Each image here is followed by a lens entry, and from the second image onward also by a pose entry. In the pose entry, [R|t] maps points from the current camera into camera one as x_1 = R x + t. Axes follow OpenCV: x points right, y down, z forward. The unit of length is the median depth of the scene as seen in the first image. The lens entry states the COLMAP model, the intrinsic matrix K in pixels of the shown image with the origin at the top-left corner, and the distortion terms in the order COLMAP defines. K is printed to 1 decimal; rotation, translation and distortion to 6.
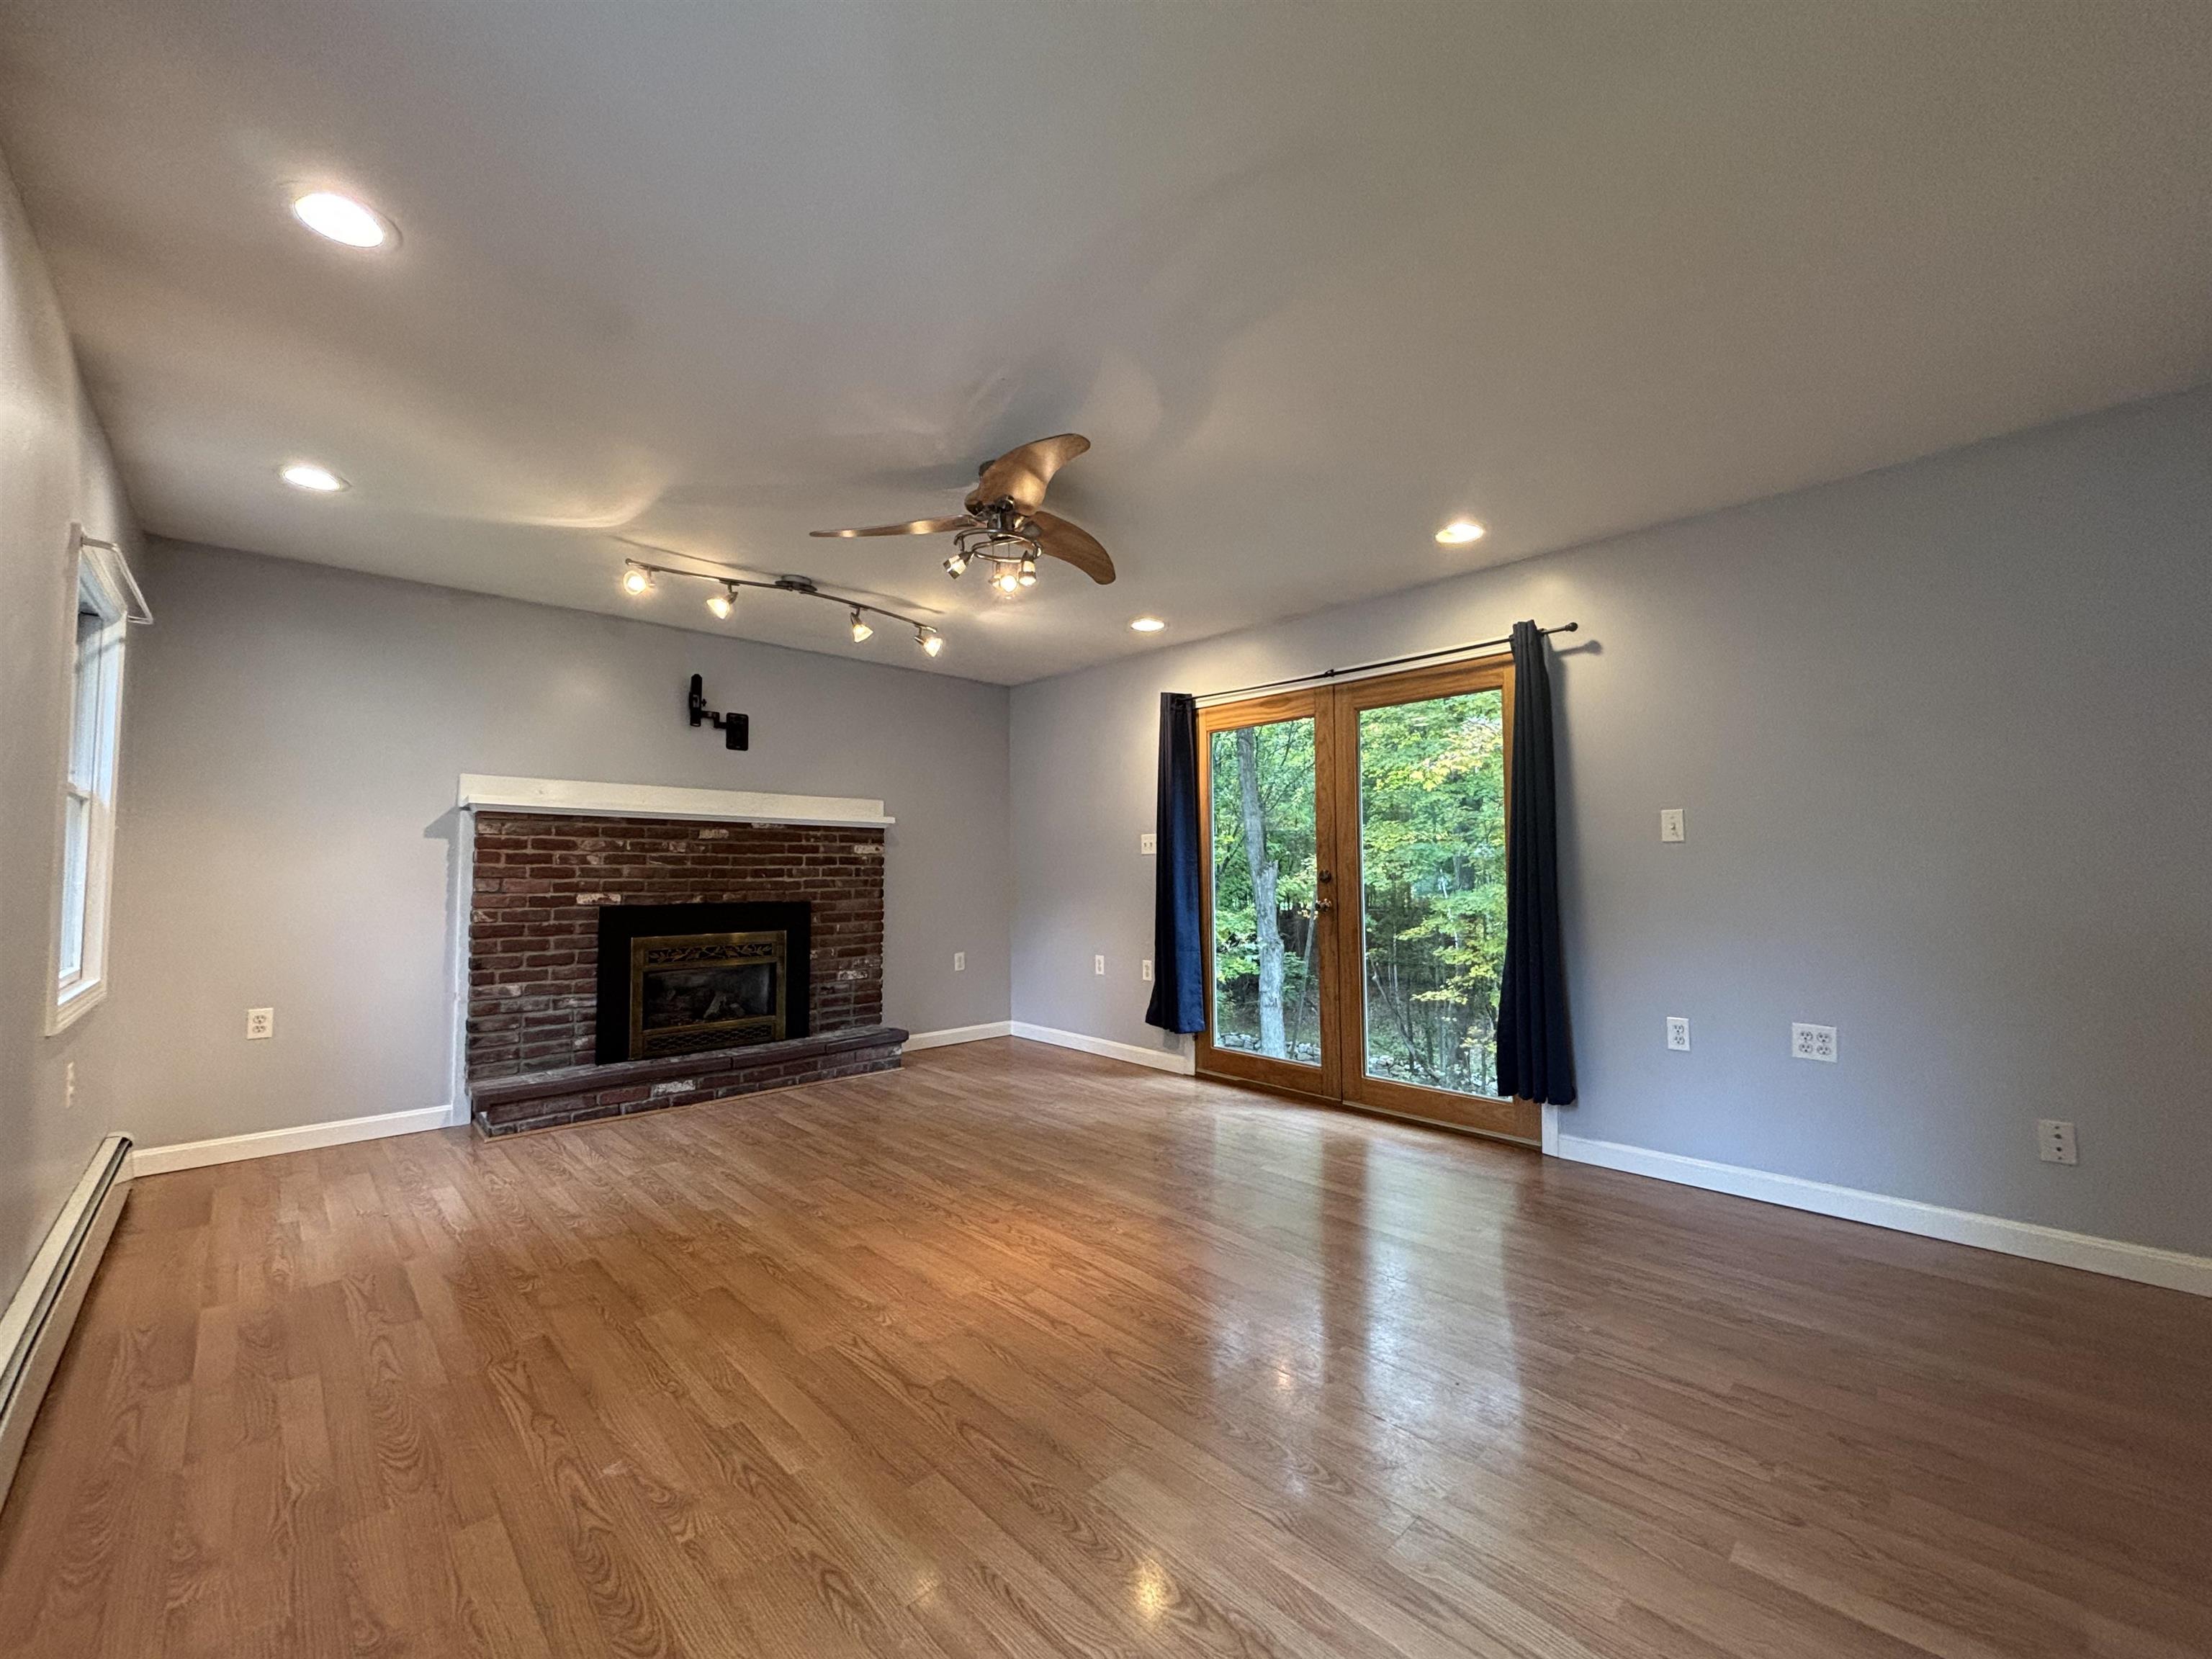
lens RADIAL K [[889.9, 0, 1114.0], [0, 889.9, 819.1], [0, 0, 1]] dist [0.001464, 0.000100]
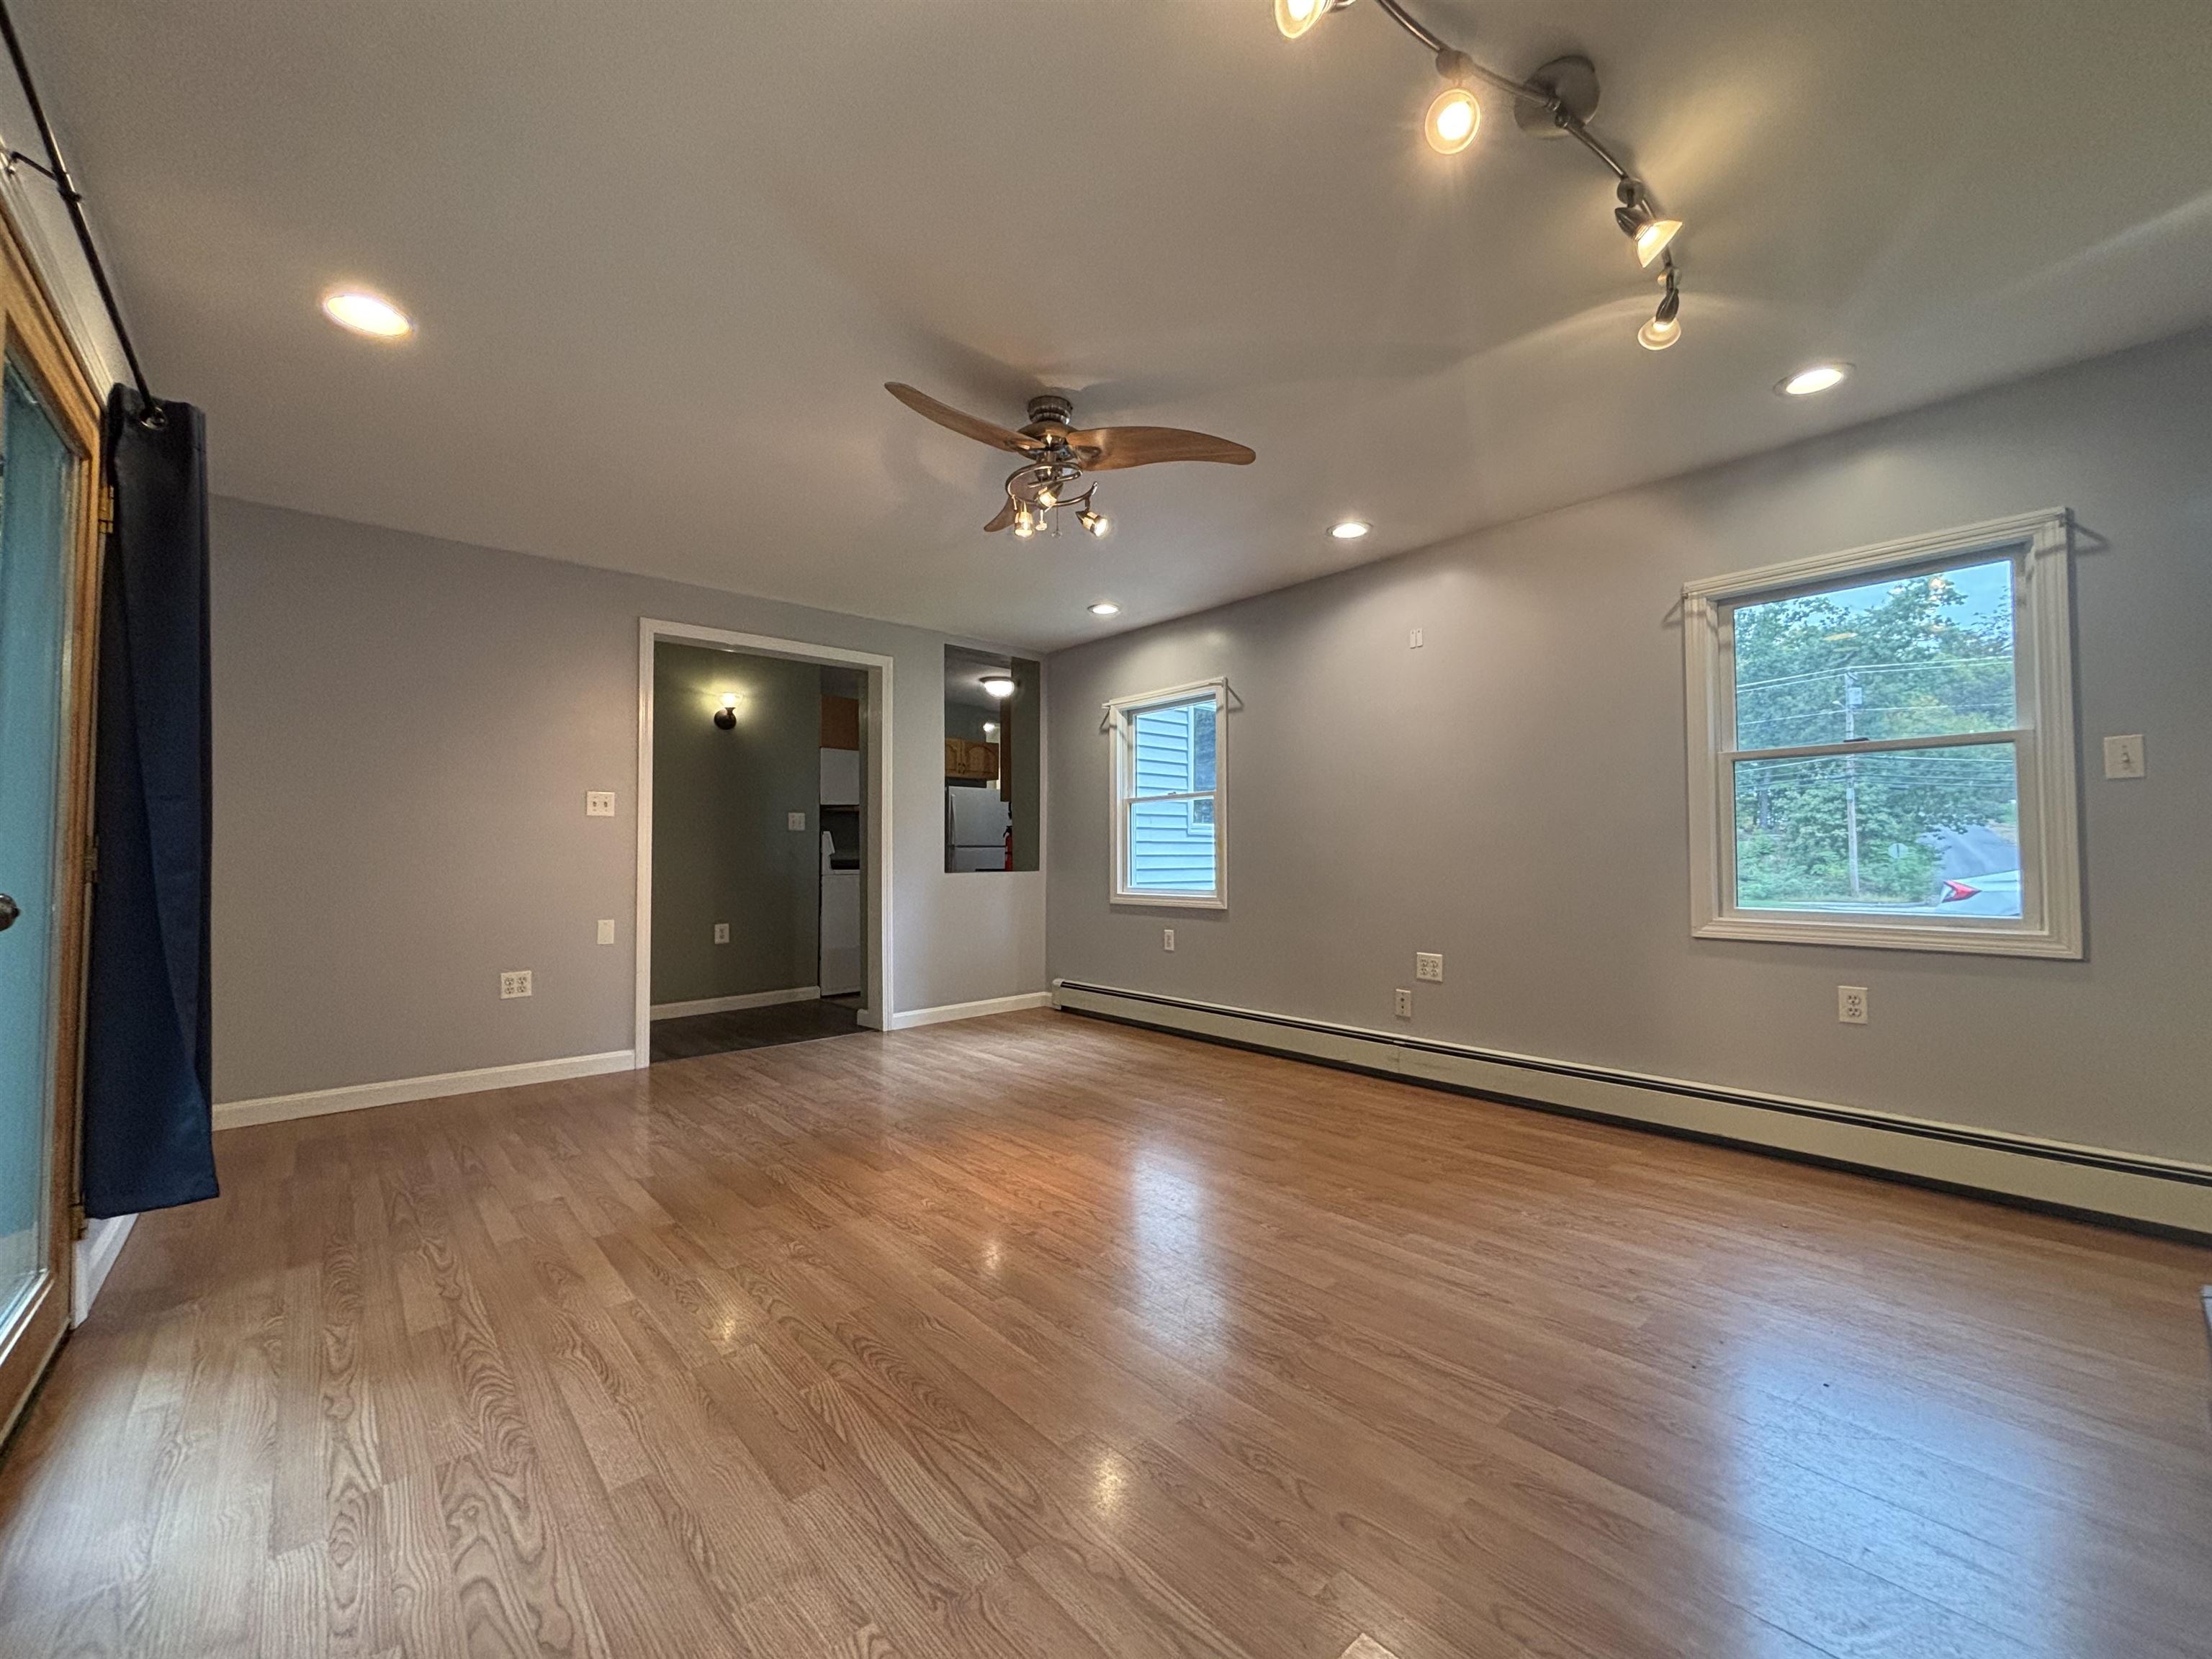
lens RADIAL K [[889.9, 0, 1105.4], [0, 889.9, 828.6], [0, 0, 1]] dist [0.001464, 0.000100]
pose [[-0.998878, 0.010847, 0.046100, -0.240398], [0.006593, 0.995788, -0.091446, 0.157012], [-0.046898, -0.091039, -0.994742, 2.024891]]
